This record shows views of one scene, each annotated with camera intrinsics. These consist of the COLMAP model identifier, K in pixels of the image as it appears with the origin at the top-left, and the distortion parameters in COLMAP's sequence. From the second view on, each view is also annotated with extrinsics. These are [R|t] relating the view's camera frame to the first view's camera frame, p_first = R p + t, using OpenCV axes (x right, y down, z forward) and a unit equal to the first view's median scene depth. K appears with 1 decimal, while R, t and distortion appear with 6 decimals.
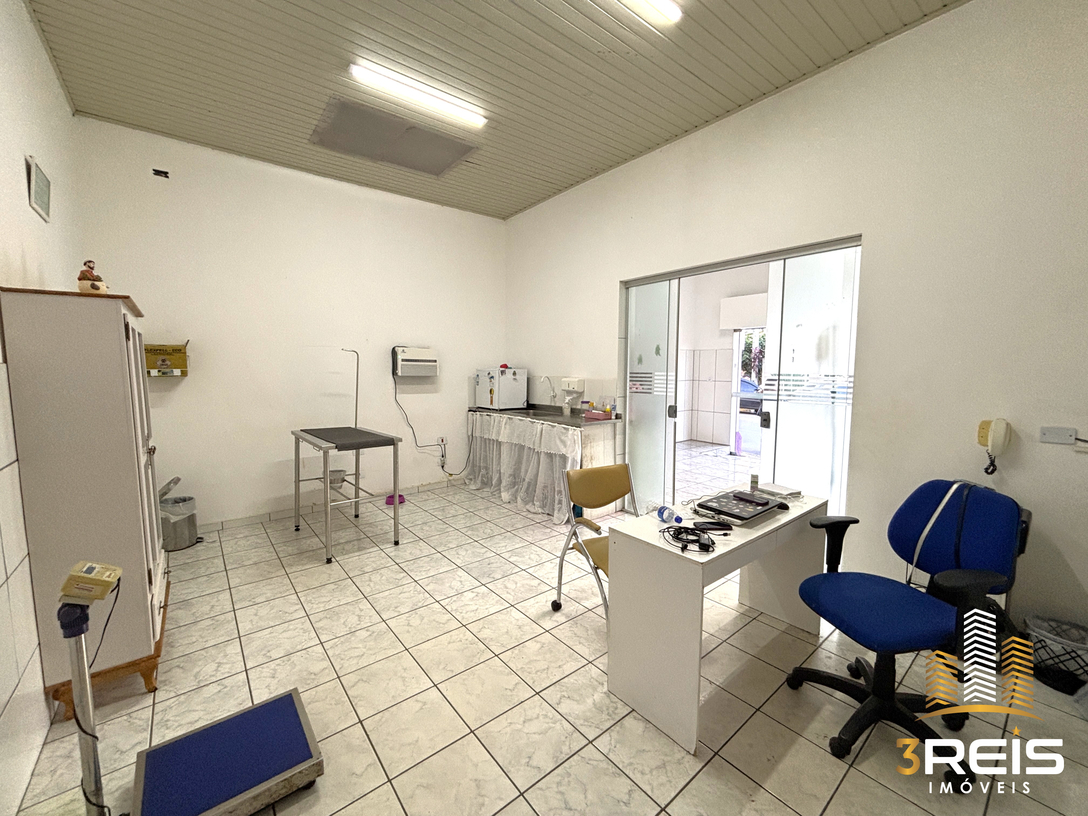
lens RADIAL K [[441.3, 0, 536.1], [0, 441.3, 405.8], [0, 0, 1]] dist [0.020391, -0.000026]
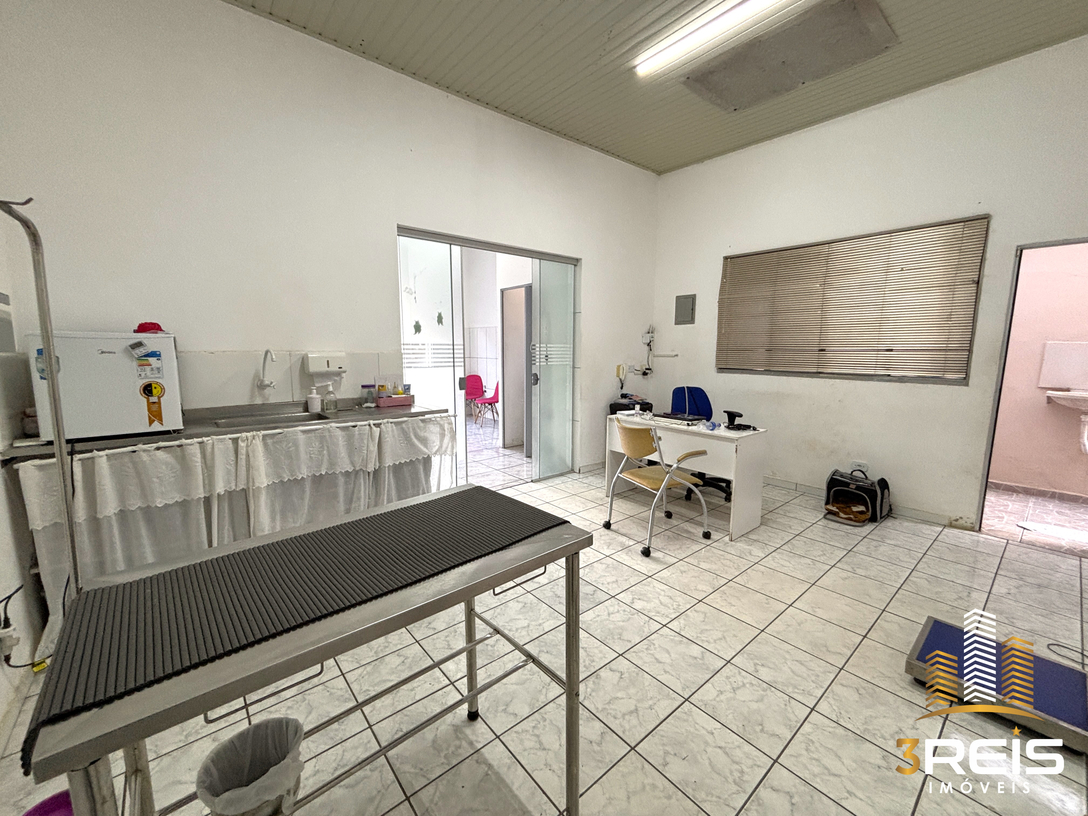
lens RADIAL K [[441.3, 0, 536.1], [0, 441.3, 405.8], [0, 0, 1]] dist [0.020391, -0.000026]
pose [[-0.023214, -0.144668, 0.989208, -0.677390], [0.071741, 0.986682, 0.145983, -0.068800], [-0.997153, 0.074356, -0.012526, 0.846573]]
